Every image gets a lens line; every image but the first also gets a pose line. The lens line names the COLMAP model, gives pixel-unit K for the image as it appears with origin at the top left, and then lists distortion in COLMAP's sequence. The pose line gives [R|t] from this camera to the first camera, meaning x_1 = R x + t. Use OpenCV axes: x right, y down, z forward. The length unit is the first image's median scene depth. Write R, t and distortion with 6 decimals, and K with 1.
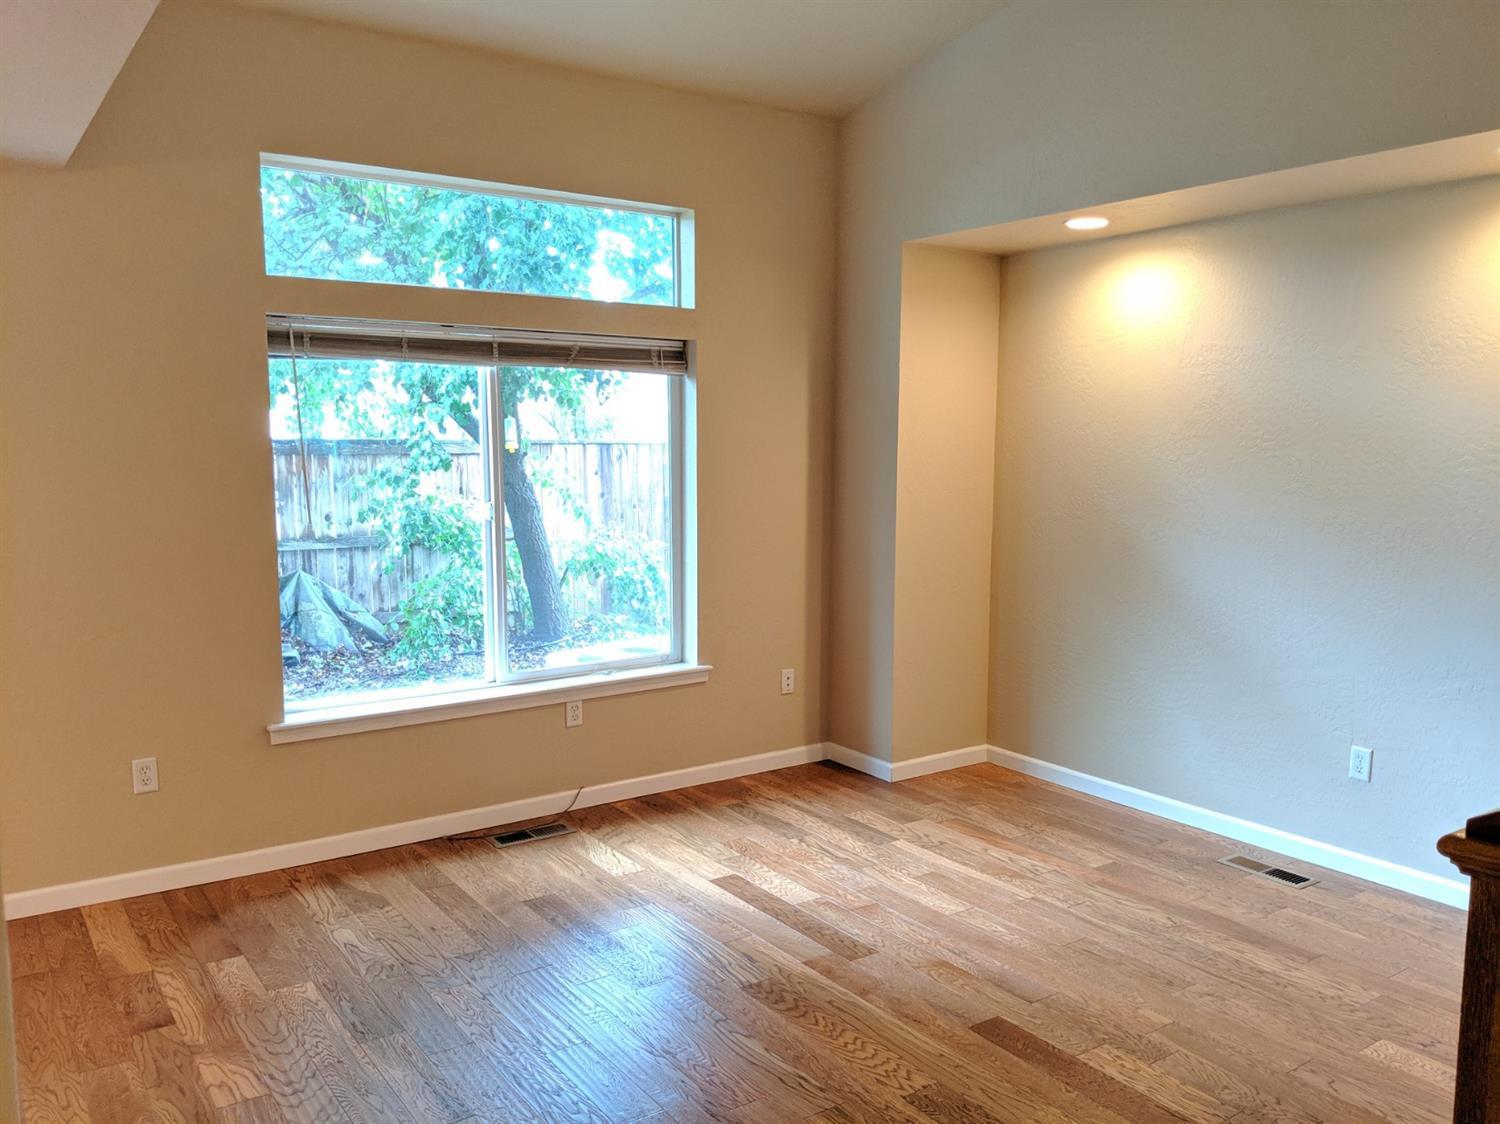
lens RADIAL K [[1194.9, 0, 746.7], [0, 1194.9, 564.8], [0, 0, 1]] dist [0.053917, -0.076498]
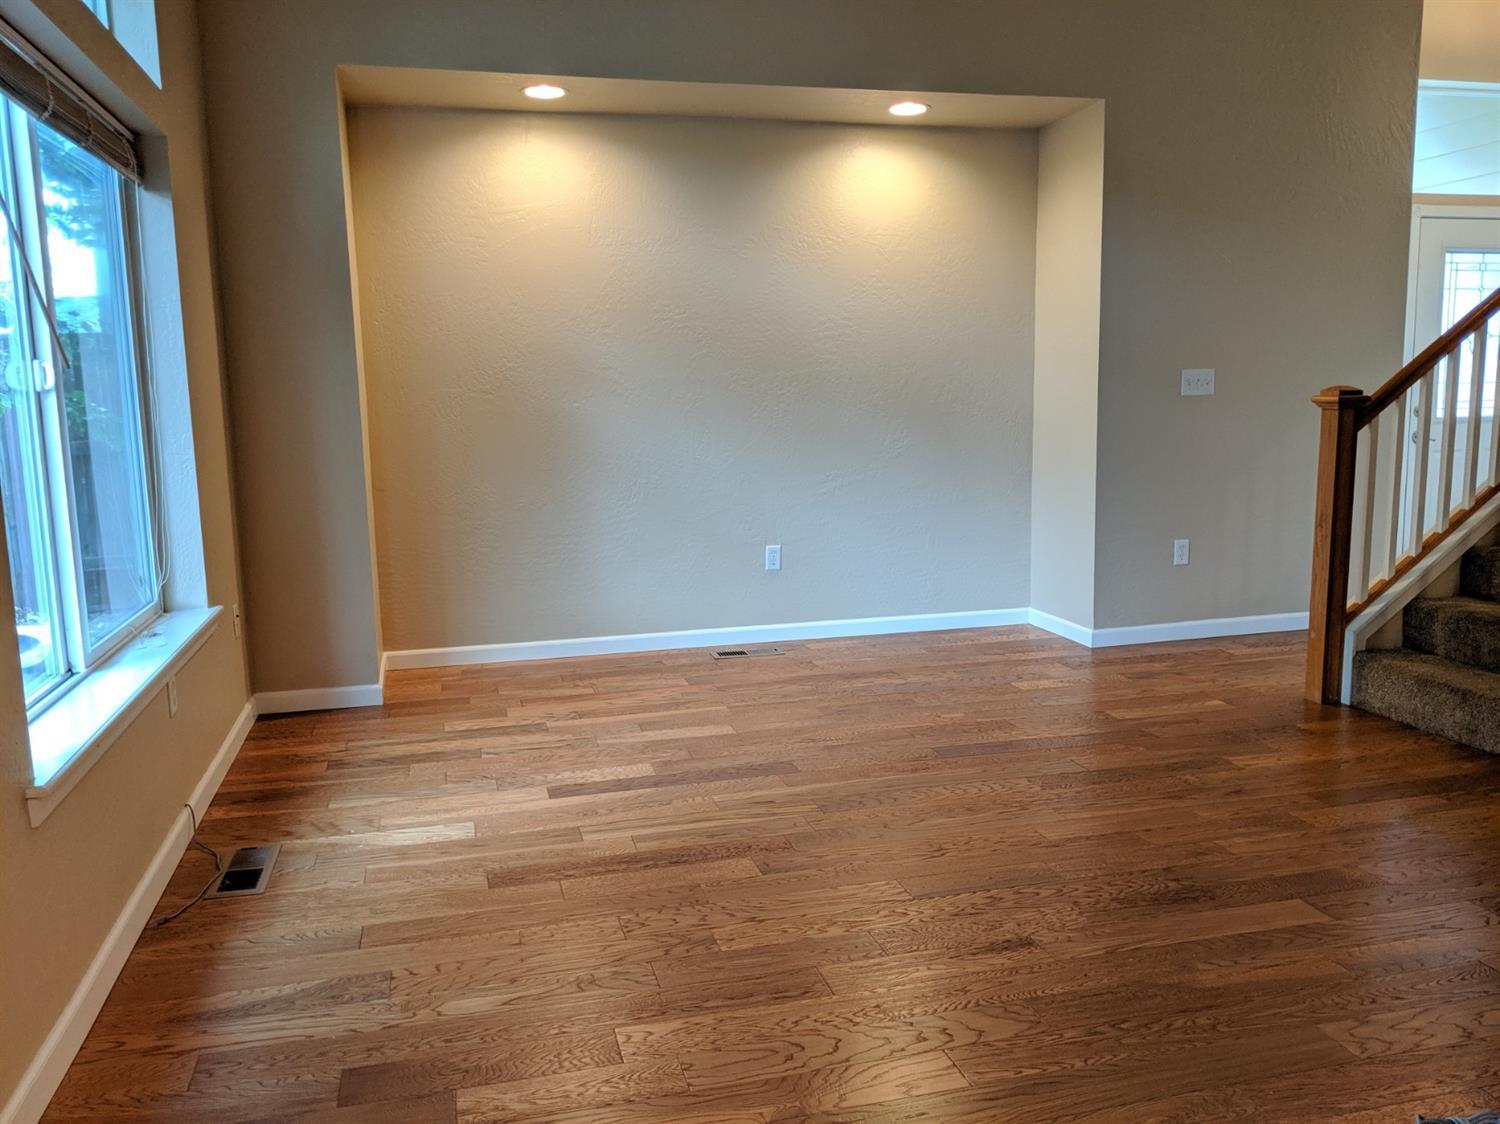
lens RADIAL K [[1194.9, 0, 743.4], [0, 1194.9, 557.5], [0, 0, 1]] dist [0.053917, -0.076498]
pose [[0.360838, -0.142598, 0.921662, -0.675399], [0.127734, 0.986485, 0.102618, 0.023266], [-0.923840, 0.080699, 0.374176, 0.494293]]
